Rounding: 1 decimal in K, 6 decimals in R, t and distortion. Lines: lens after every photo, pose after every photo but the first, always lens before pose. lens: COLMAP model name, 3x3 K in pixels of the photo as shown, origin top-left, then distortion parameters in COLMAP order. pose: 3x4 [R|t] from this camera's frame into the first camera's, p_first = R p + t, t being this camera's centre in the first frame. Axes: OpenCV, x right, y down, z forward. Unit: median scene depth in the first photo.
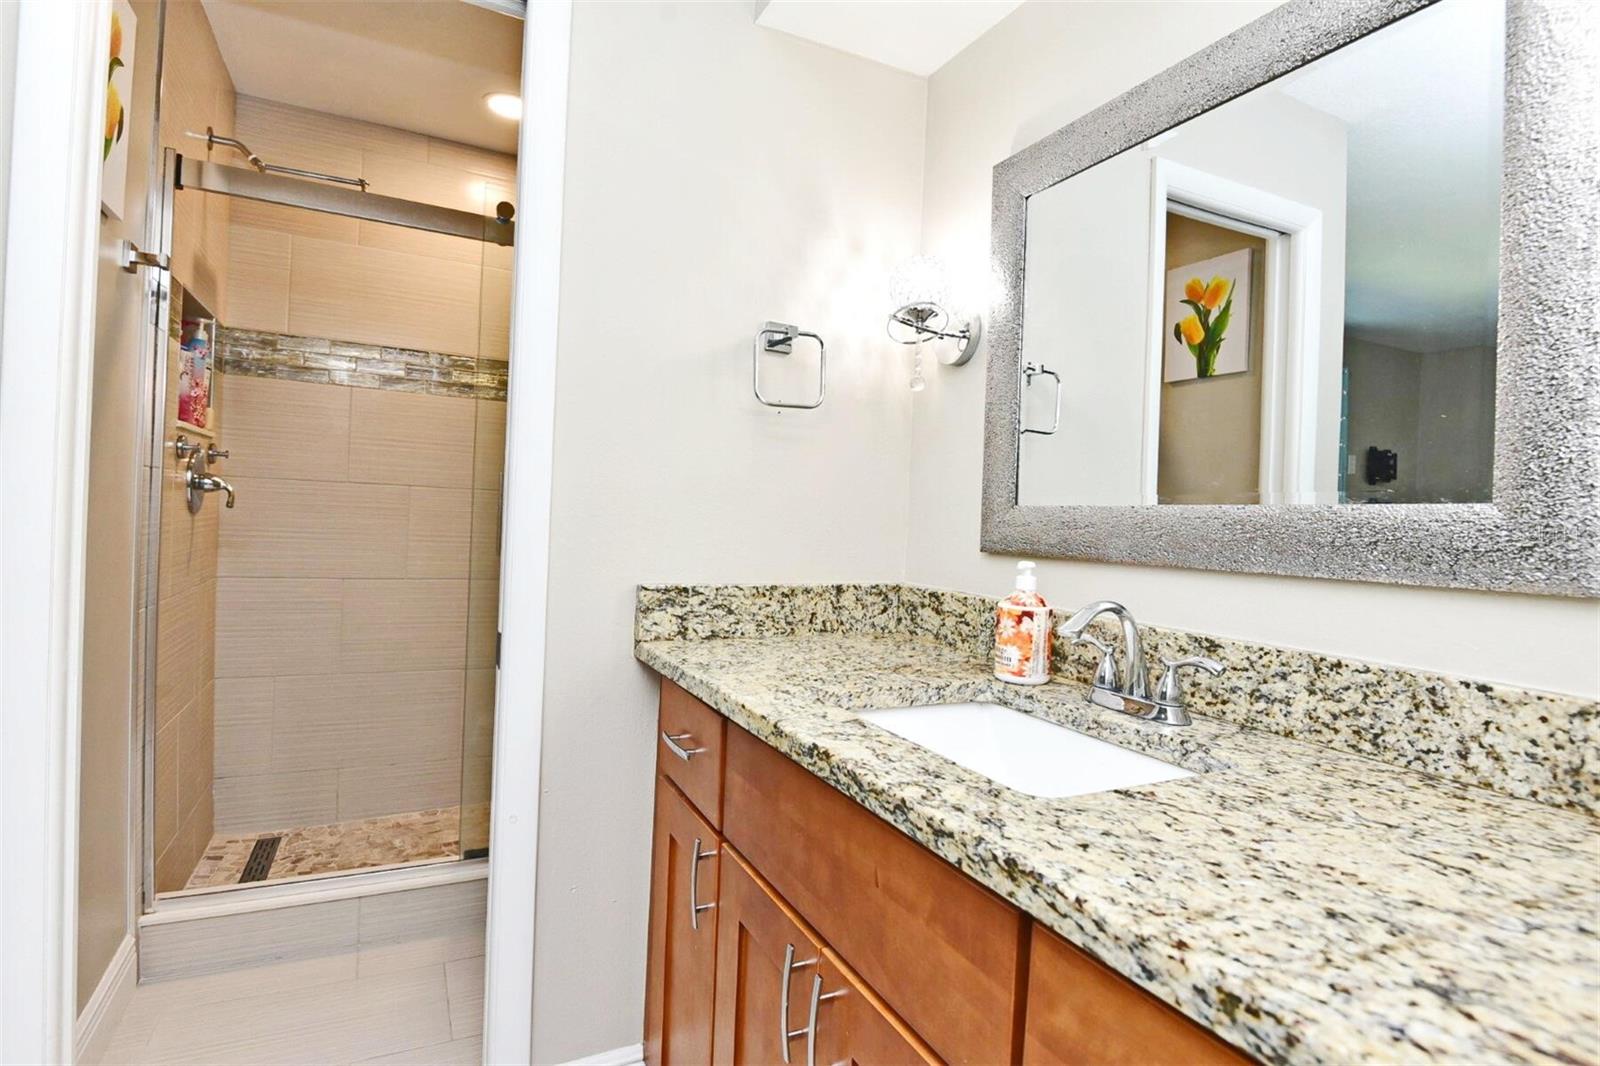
lens RADIAL K [[797.7, 0, 800.0], [0, 797.7, 533.0], [0, 0, 1]] dist [-0.010223, -0.000268]
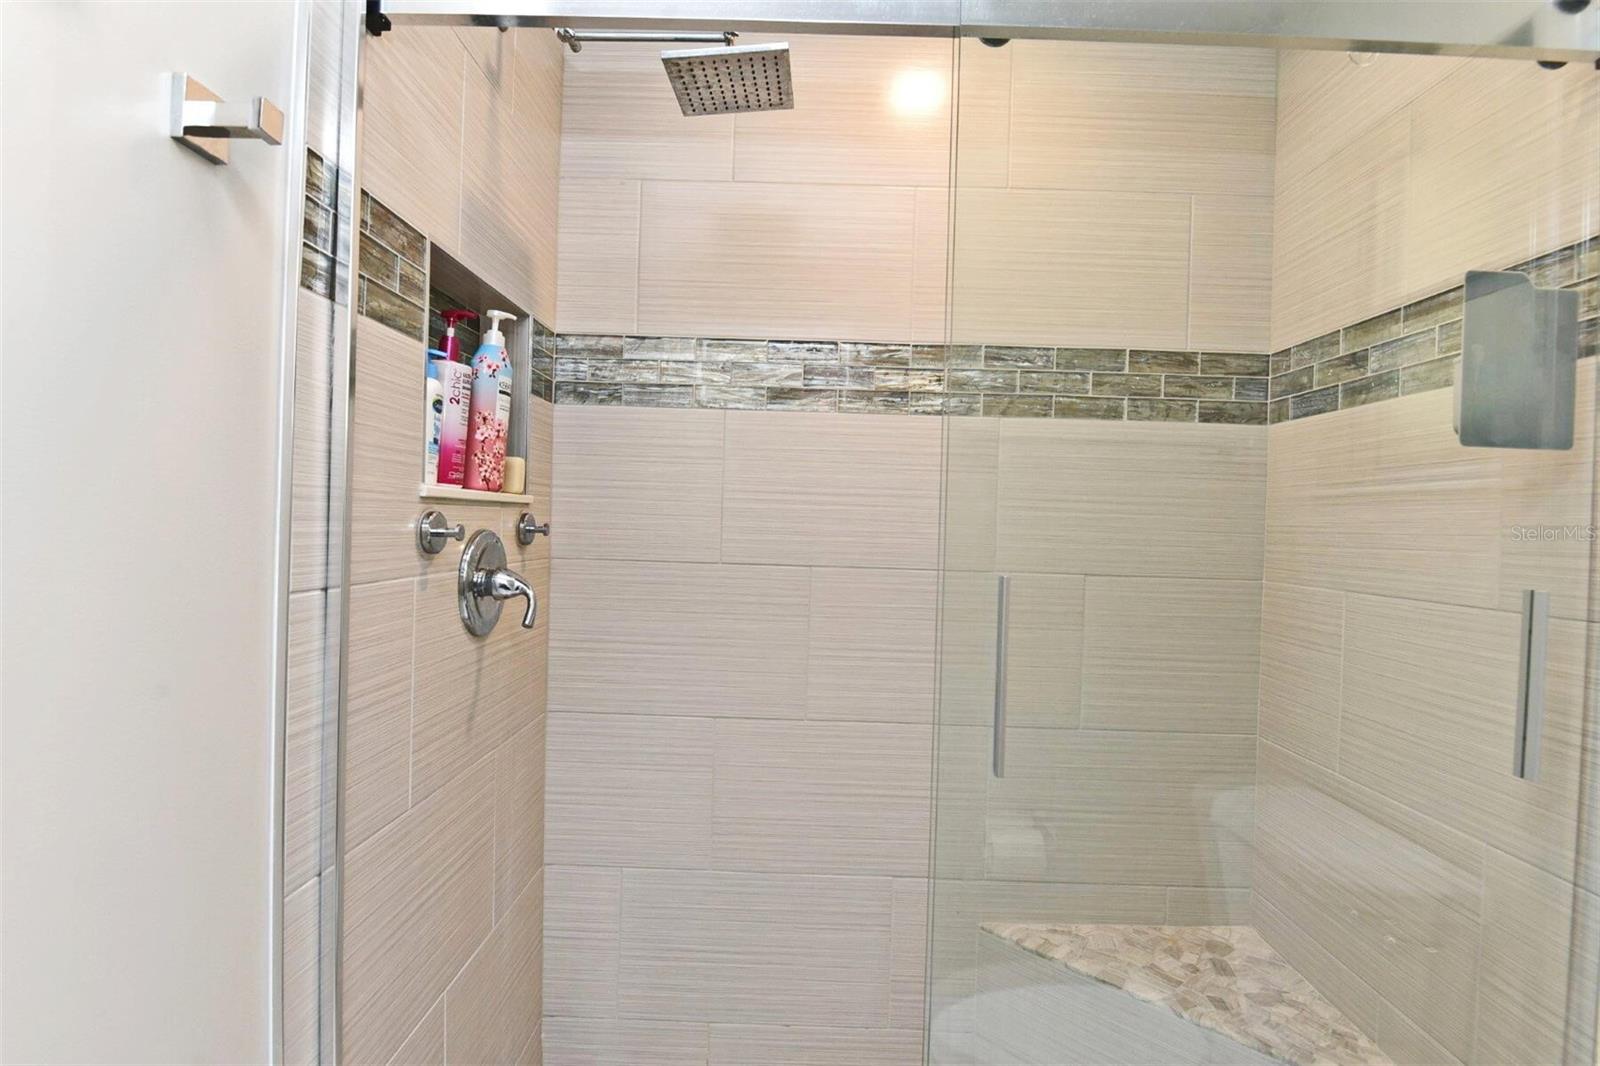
lens RADIAL K [[797.7, 0, 800.0], [0, 797.7, 533.0], [0, 0, 1]] dist [-0.010223, -0.000268]
pose [[0.888849, -0.012383, -0.458033, -0.237246], [0.001981, 0.999729, -0.023183, -0.075824], [0.458196, 0.019699, 0.888633, 0.494709]]
